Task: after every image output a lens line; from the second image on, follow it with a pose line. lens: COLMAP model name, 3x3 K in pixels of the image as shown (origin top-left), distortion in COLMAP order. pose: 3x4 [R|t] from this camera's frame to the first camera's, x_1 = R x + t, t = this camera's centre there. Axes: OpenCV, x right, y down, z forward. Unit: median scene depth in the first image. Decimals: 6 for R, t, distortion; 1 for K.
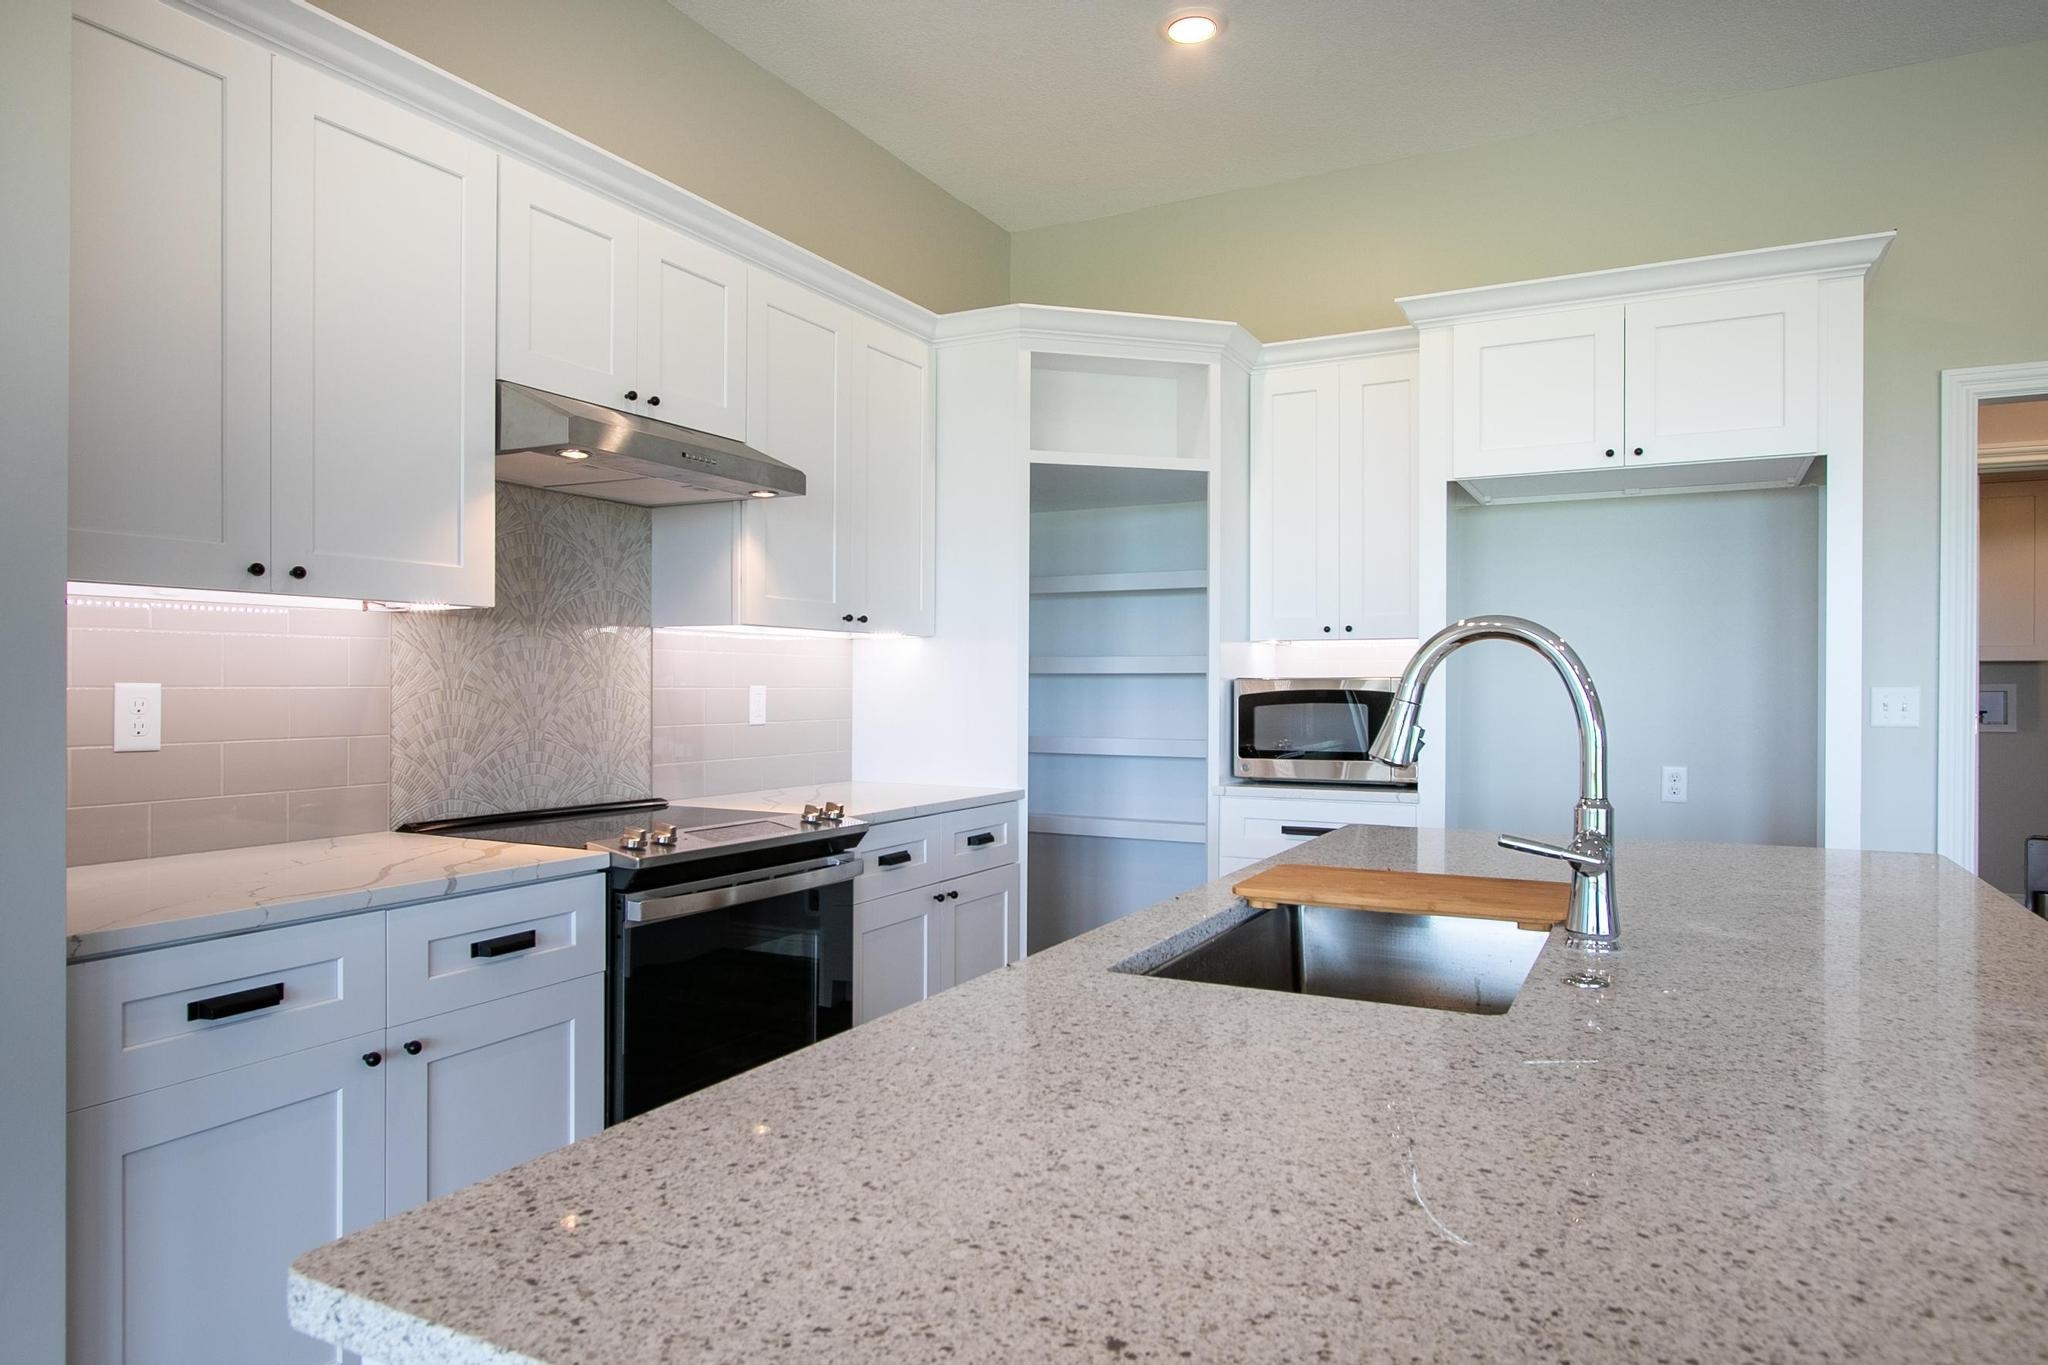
lens RADIAL K [[1272.9, 0, 1022.3], [0, 1272.9, 686.7], [0, 0, 1]] dist [0.003010, -0.000082]
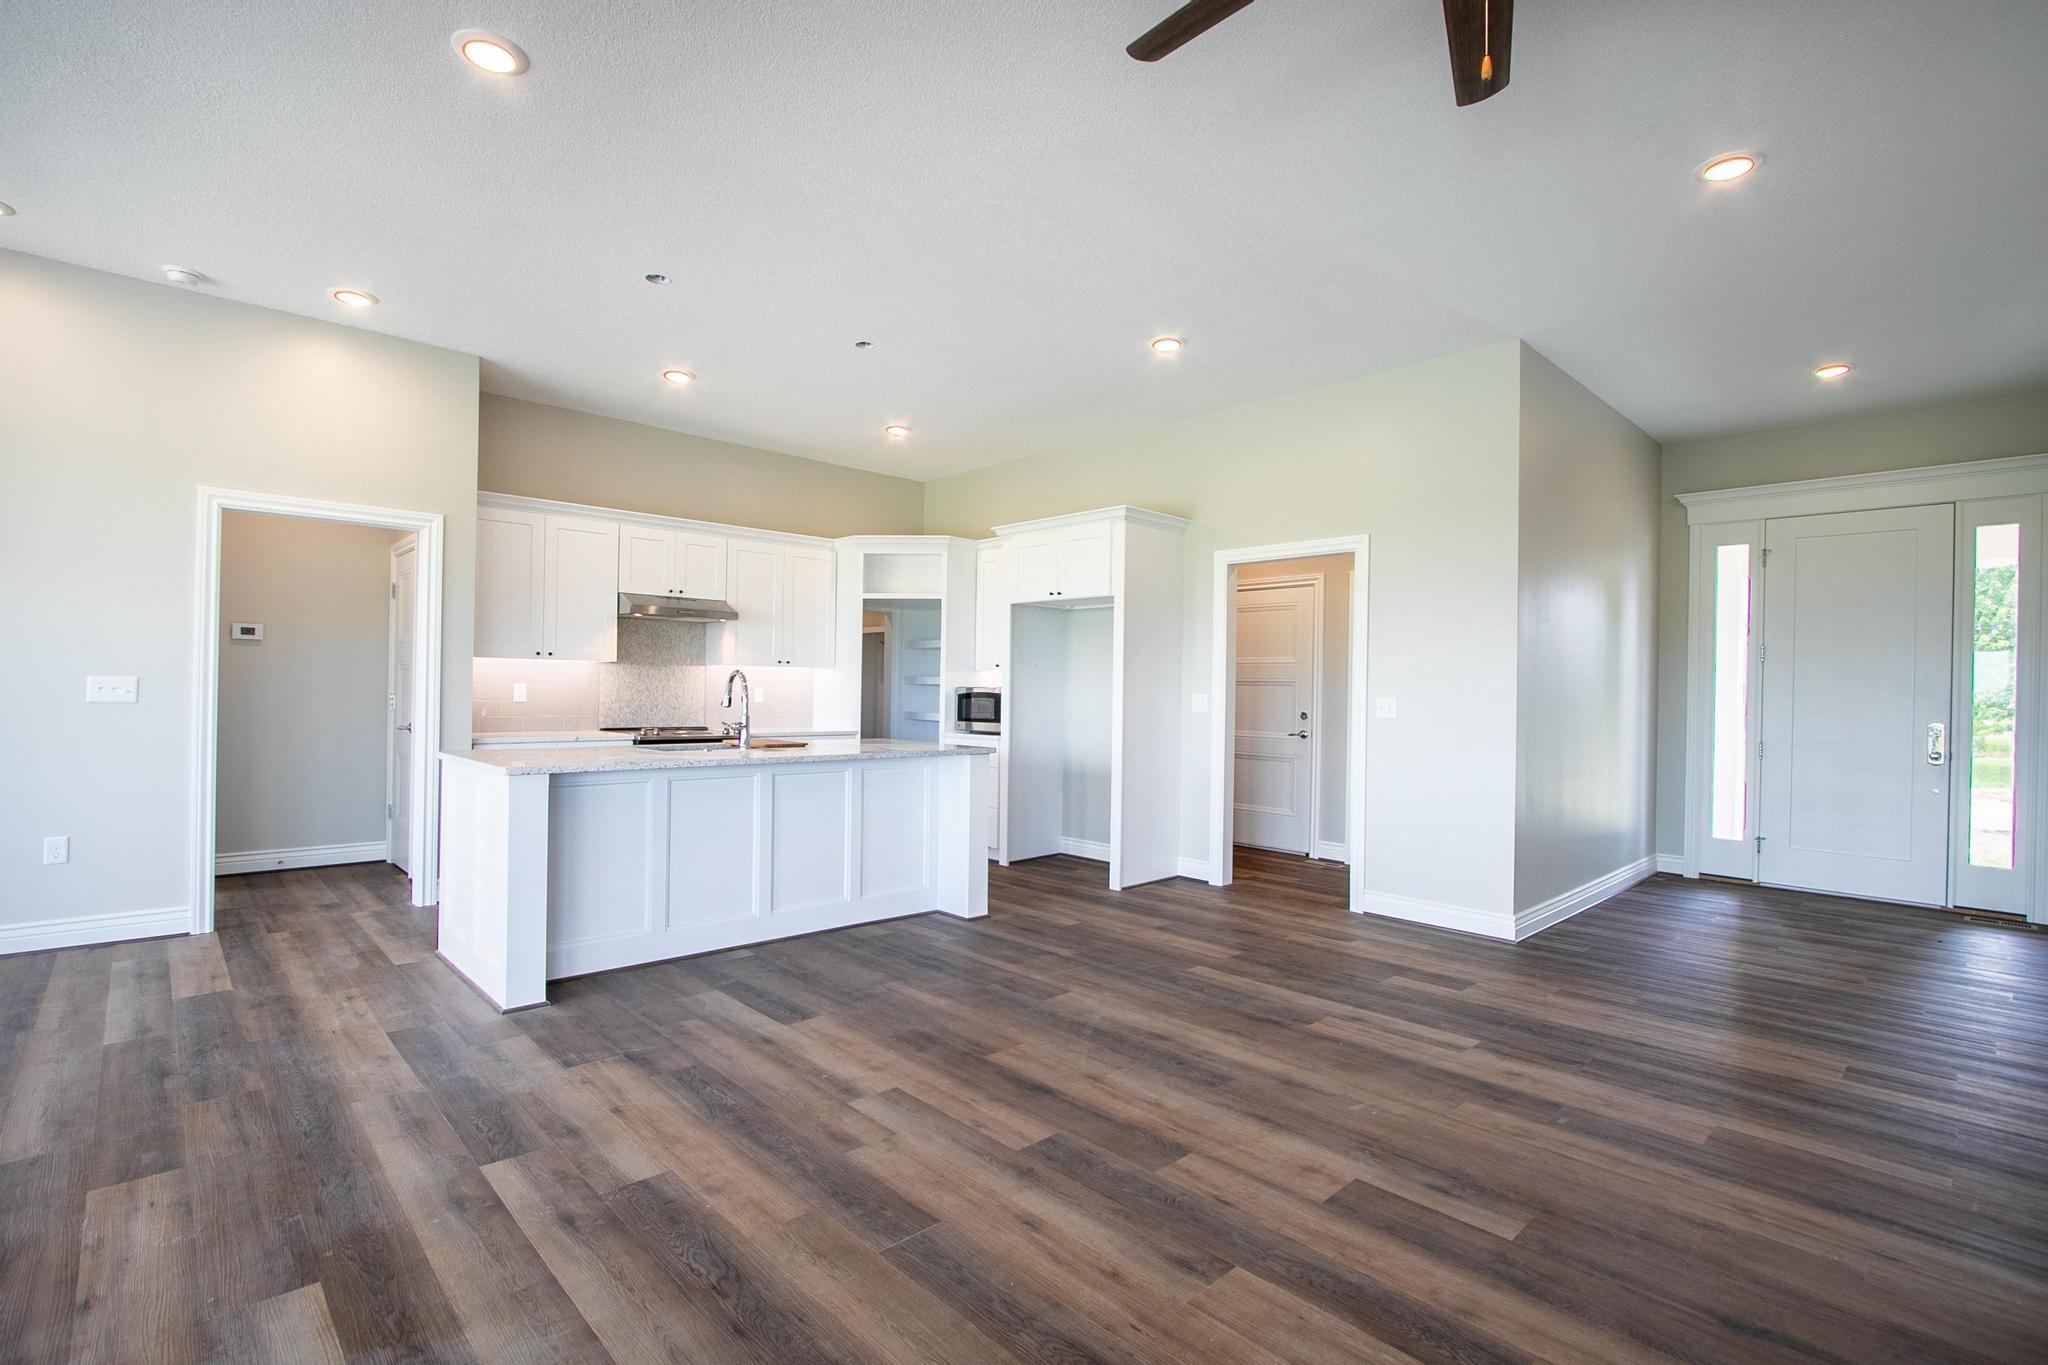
lens RADIAL K [[941.8, 0, 1008.2], [0, 941.8, 689.0], [0, 0, 1]] dist [-0.012052, -0.000368]
pose [[0.946192, 0.010344, -0.323441, 0.901318], [-0.012612, 0.999908, -0.004917, 0.005391], [0.323361, 0.008732, 0.946235, -0.661161]]
